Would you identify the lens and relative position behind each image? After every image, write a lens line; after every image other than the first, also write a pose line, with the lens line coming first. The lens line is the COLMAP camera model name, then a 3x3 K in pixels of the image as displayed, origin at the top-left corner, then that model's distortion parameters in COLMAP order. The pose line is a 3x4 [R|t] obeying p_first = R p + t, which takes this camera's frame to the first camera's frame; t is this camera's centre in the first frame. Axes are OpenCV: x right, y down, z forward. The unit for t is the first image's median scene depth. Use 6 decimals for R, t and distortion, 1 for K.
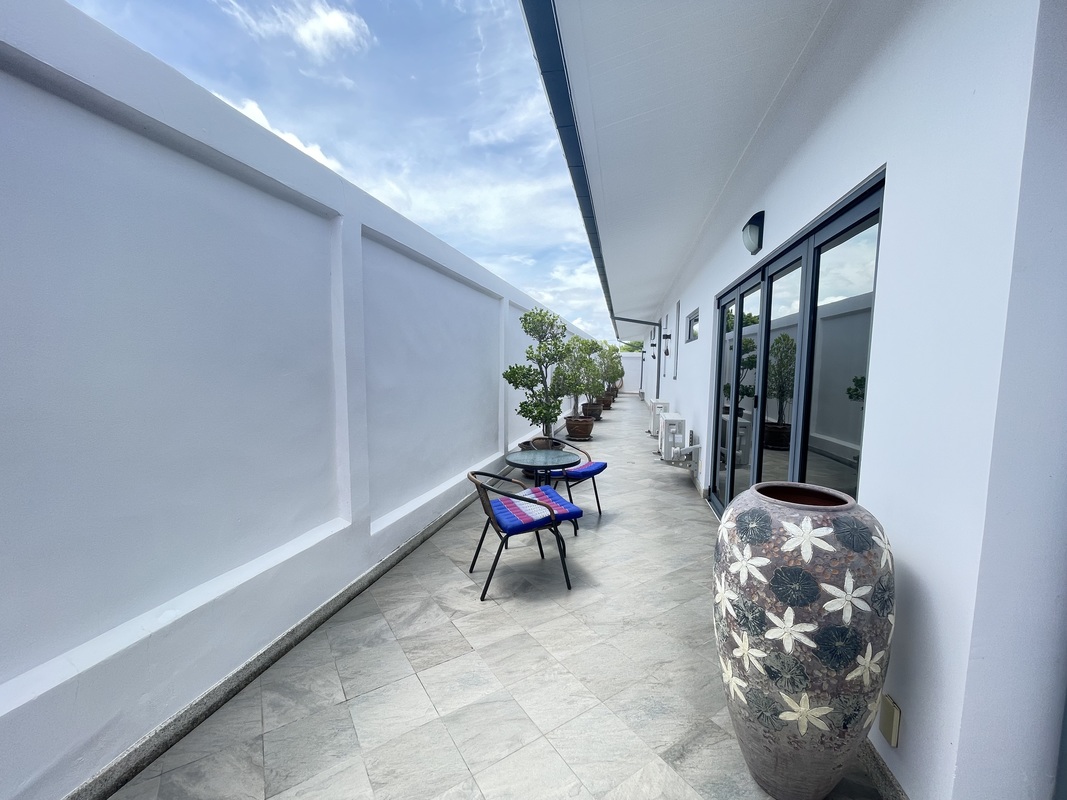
lens RADIAL K [[420.3, 0, 532.2], [0, 420.3, 405.5], [0, 0, 1]] dist [-0.000799, 0.000197]
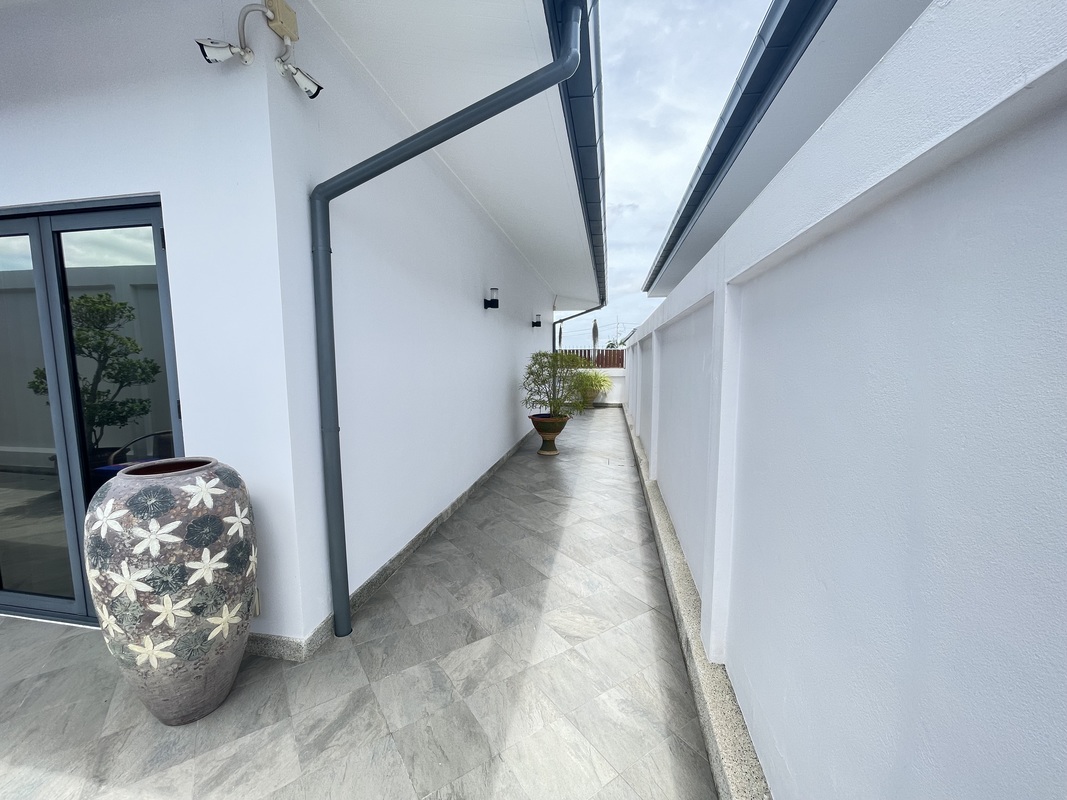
lens RADIAL K [[420.3, 0, 533.9], [0, 420.3, 403.3], [0, 0, 1]] dist [-0.000799, 0.000197]
pose [[-0.044895, -0.107891, 0.993148, -0.615460], [0.083783, 0.990242, 0.111363, -0.007569], [-0.995472, 0.088209, -0.035417, 0.023751]]
